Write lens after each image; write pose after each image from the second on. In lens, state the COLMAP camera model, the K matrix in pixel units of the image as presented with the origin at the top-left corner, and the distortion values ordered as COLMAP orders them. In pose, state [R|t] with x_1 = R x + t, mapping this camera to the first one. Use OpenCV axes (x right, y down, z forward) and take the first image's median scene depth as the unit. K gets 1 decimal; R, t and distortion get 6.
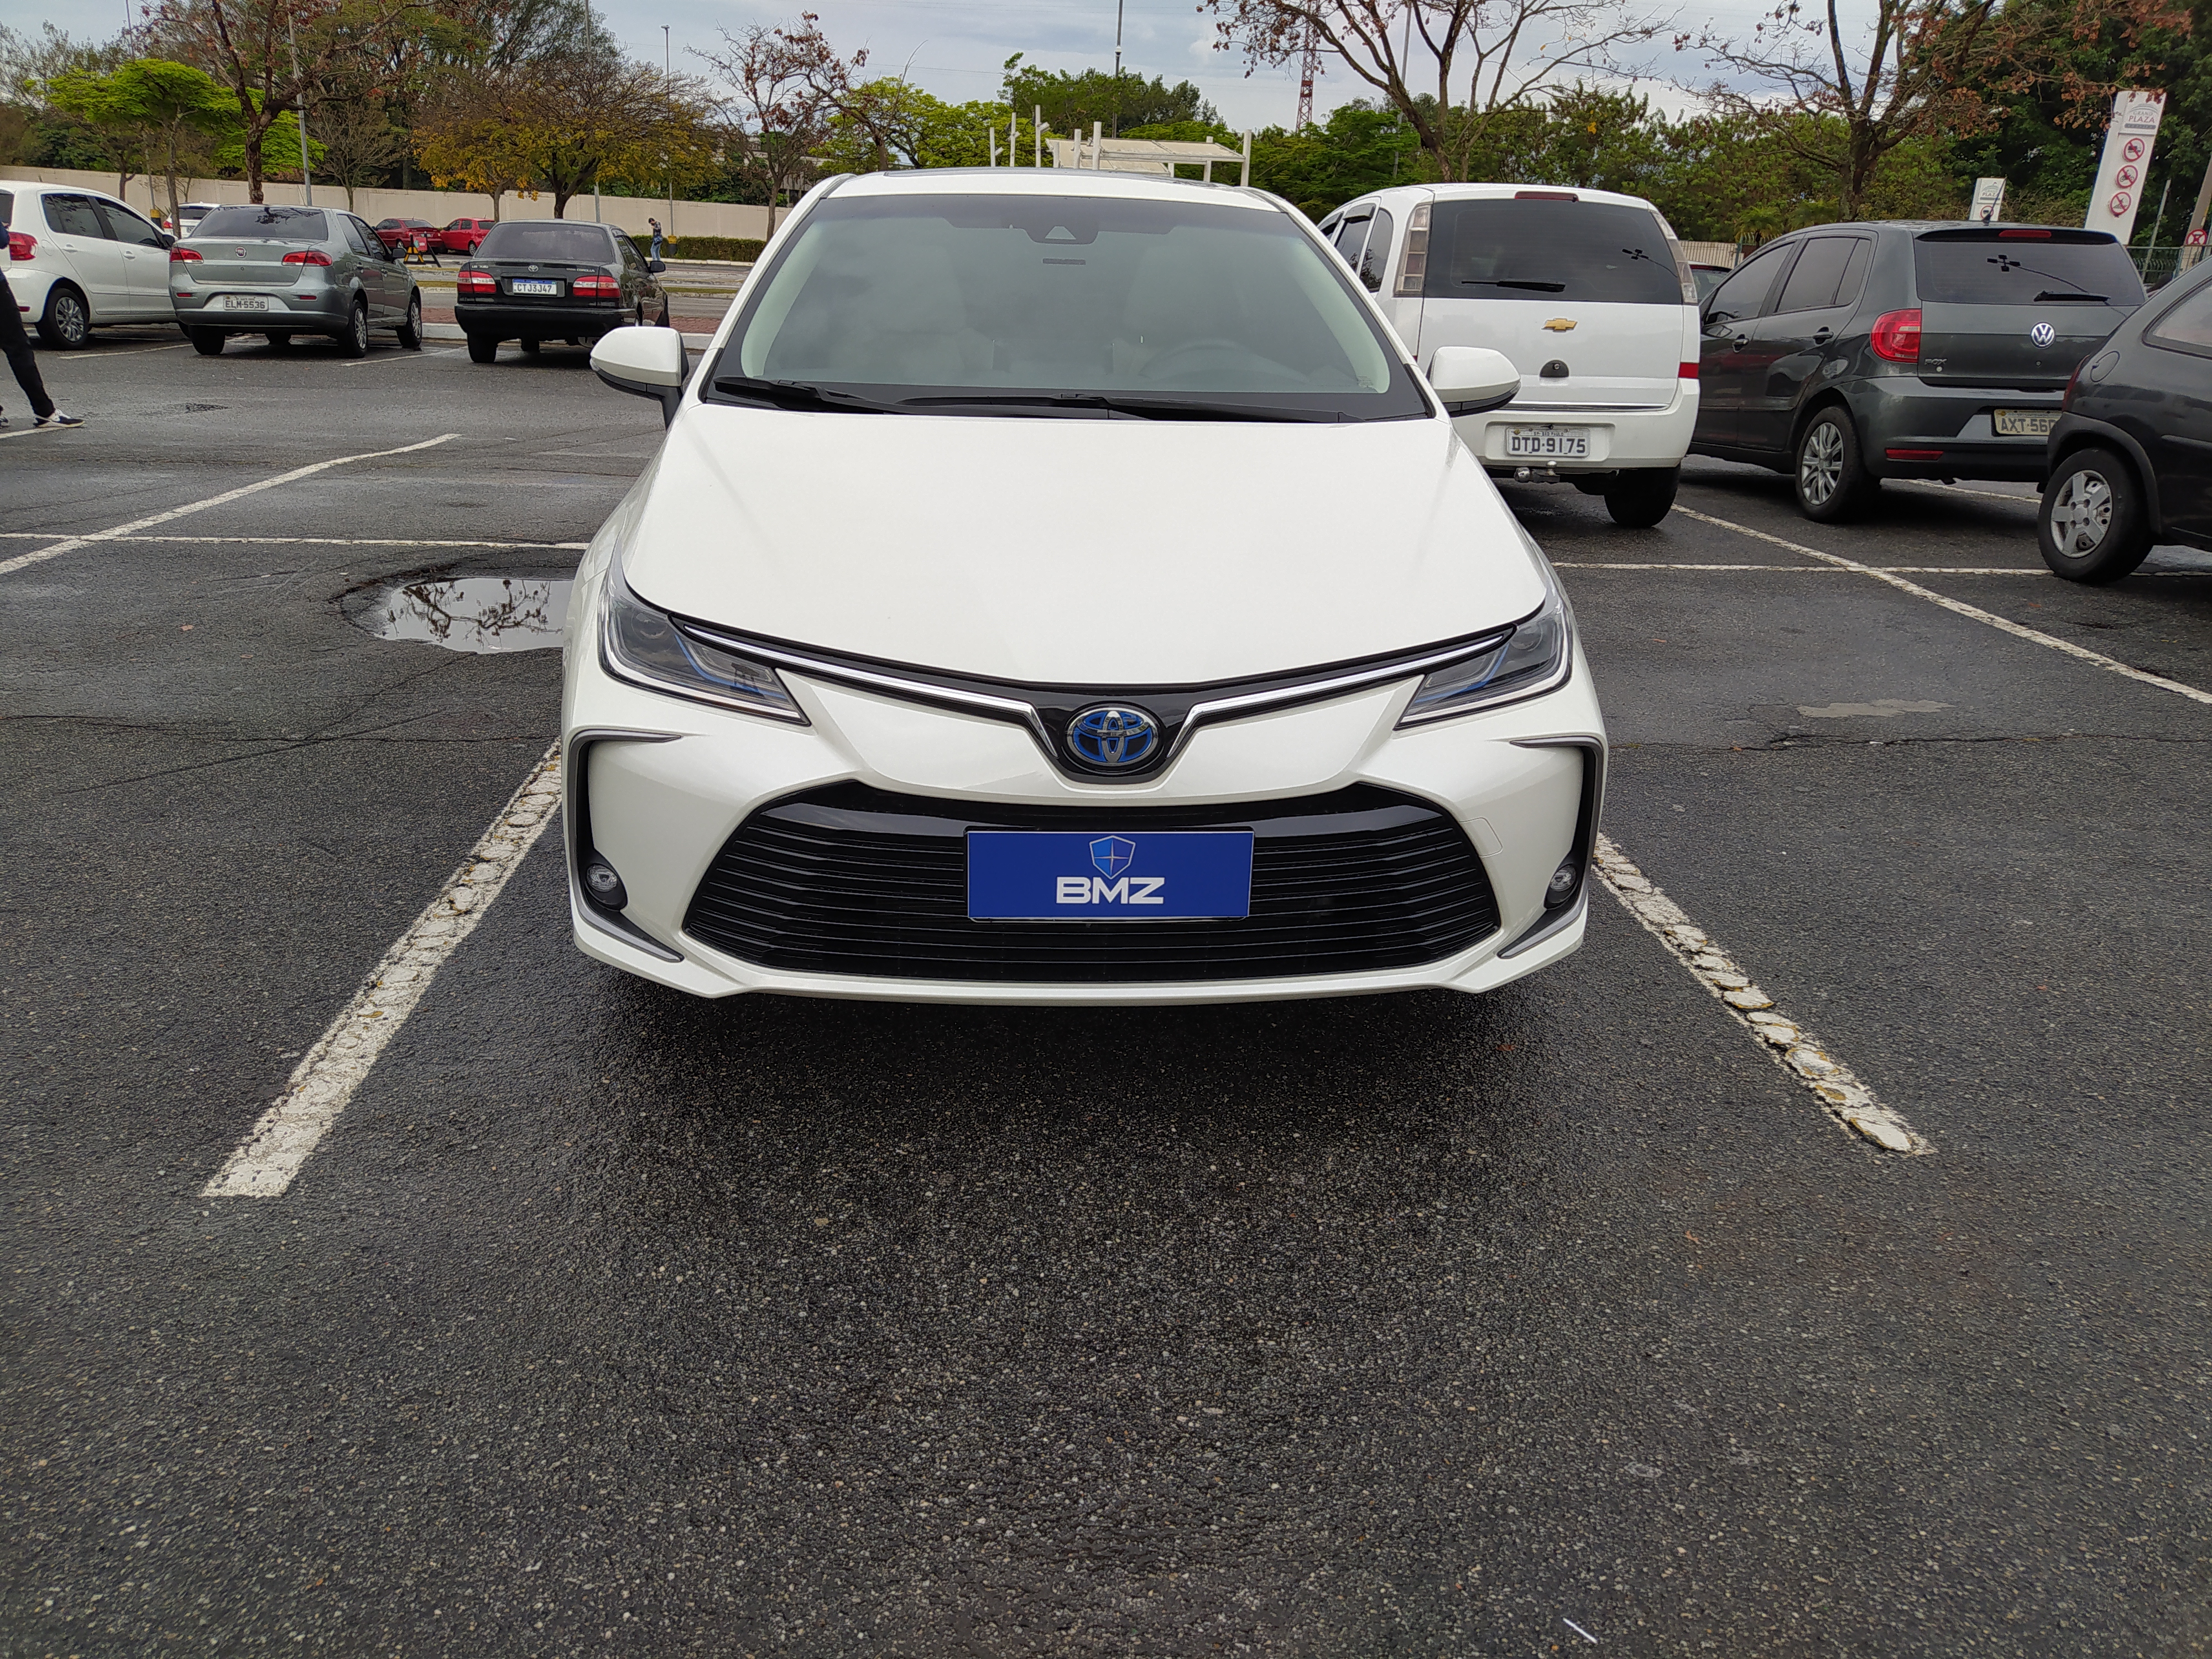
lens RADIAL K [[1549.8, 0, 1106.0], [0, 1549.8, 829.5], [0, 0, 1]] dist [0.028861, 0.000116]
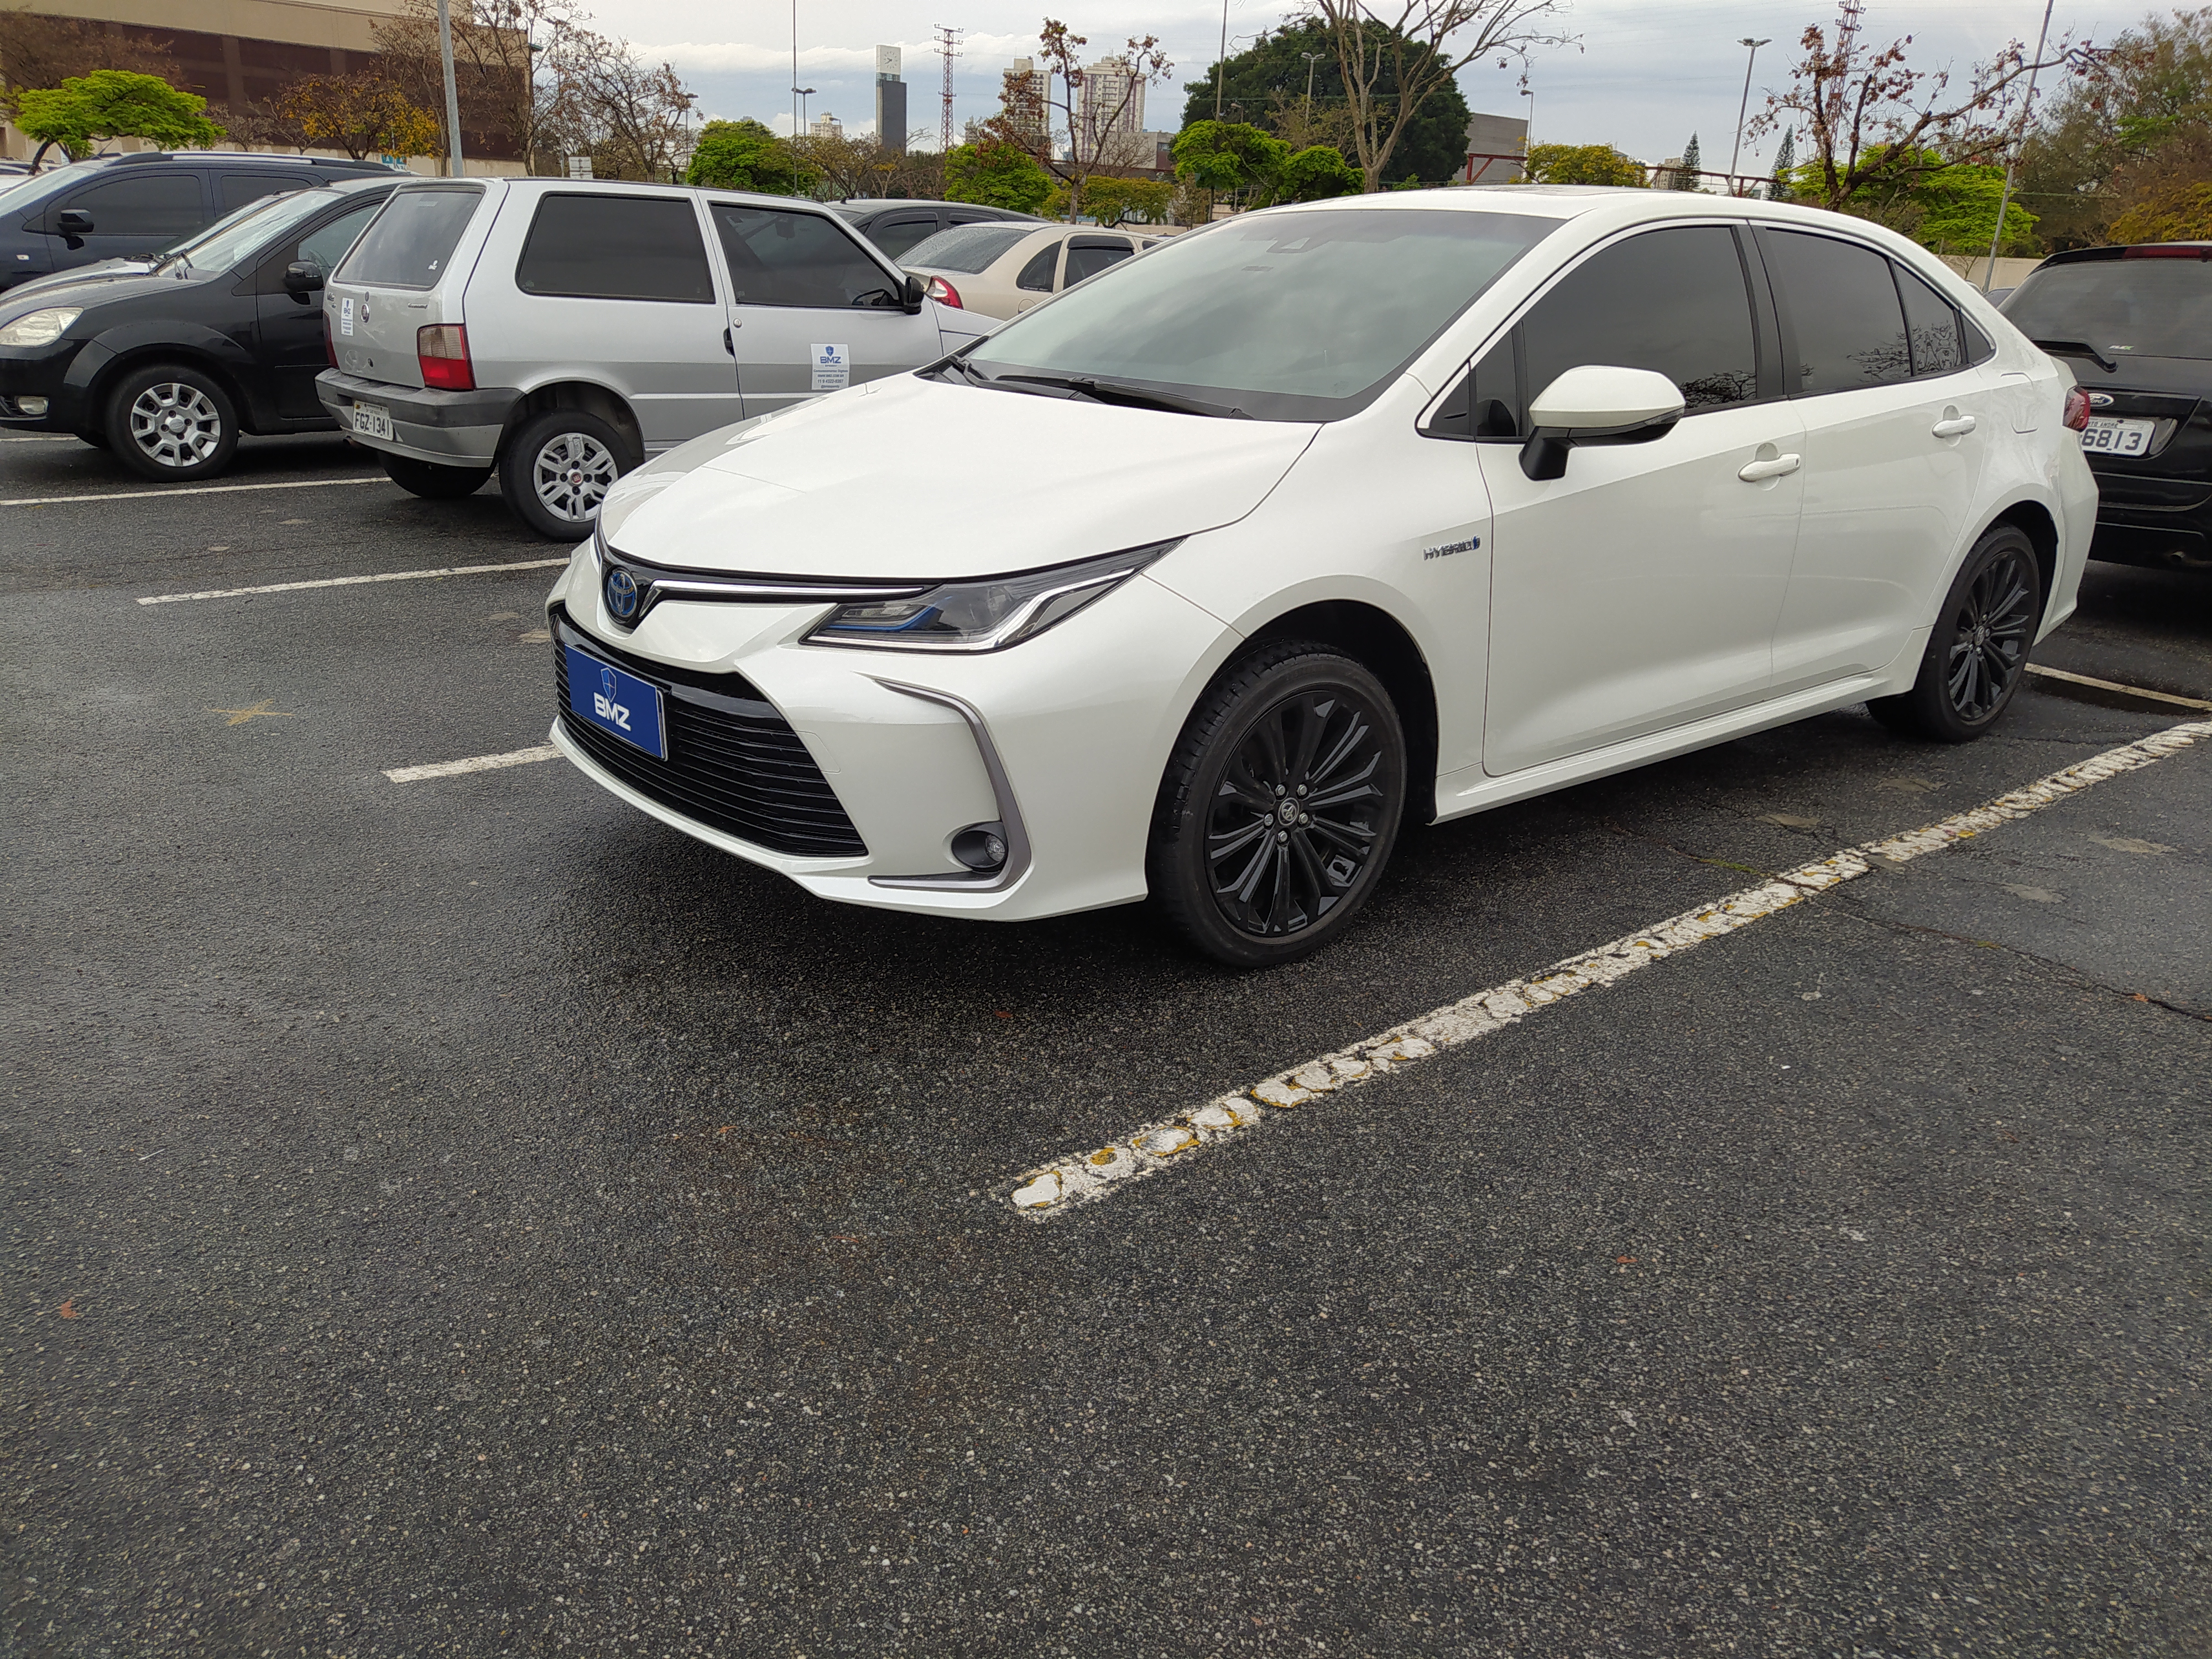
lens RADIAL K [[1549.8, 0, 1106.0], [0, 1549.8, 829.5], [0, 0, 1]] dist [0.028861, 0.000116]
pose [[0.619624, 0.265969, -0.738462, 1.430841], [-0.294470, 0.950888, 0.095396, -0.129533], [0.727567, 0.158345, 0.667513, 0.499982]]
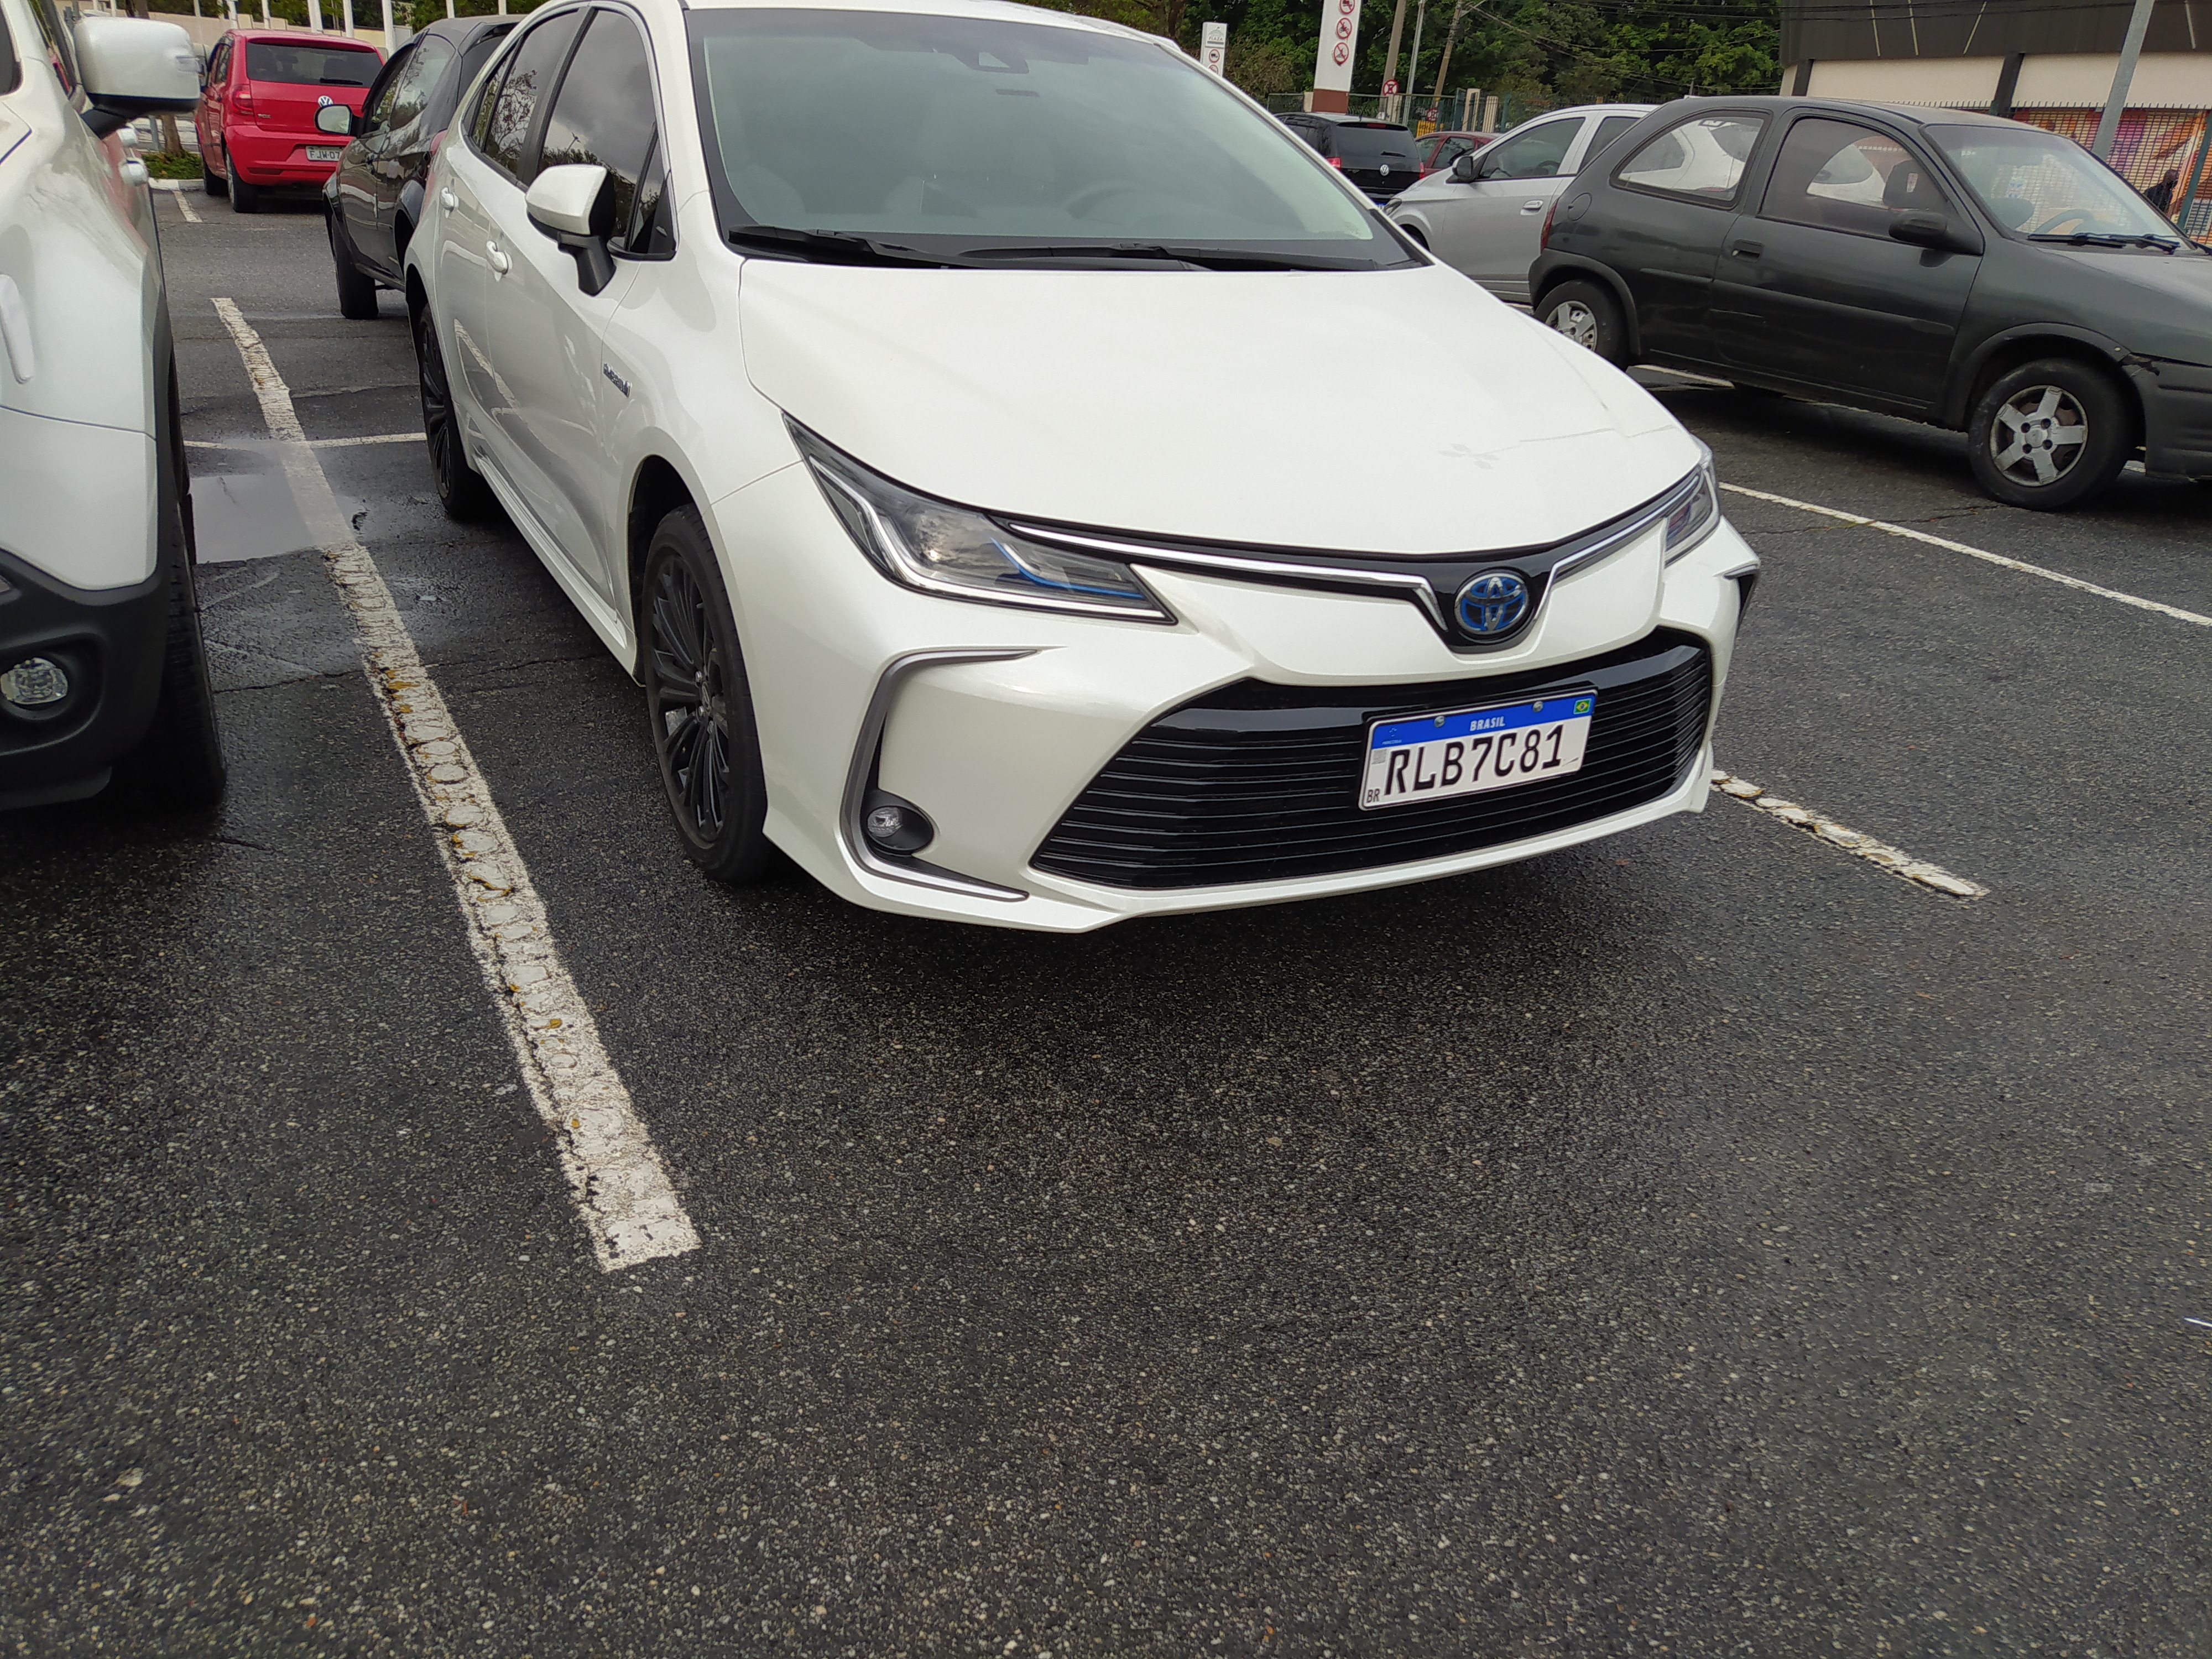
lens RADIAL K [[1549.8, 0, 1106.0], [0, 1549.8, 829.5], [0, 0, 1]] dist [0.028861, 0.000116]
pose [[0.927096, -0.142375, 0.346732, -0.553655], [0.109613, 0.987594, 0.112443, -0.053383], [-0.358439, -0.066240, 0.931200, 0.151103]]
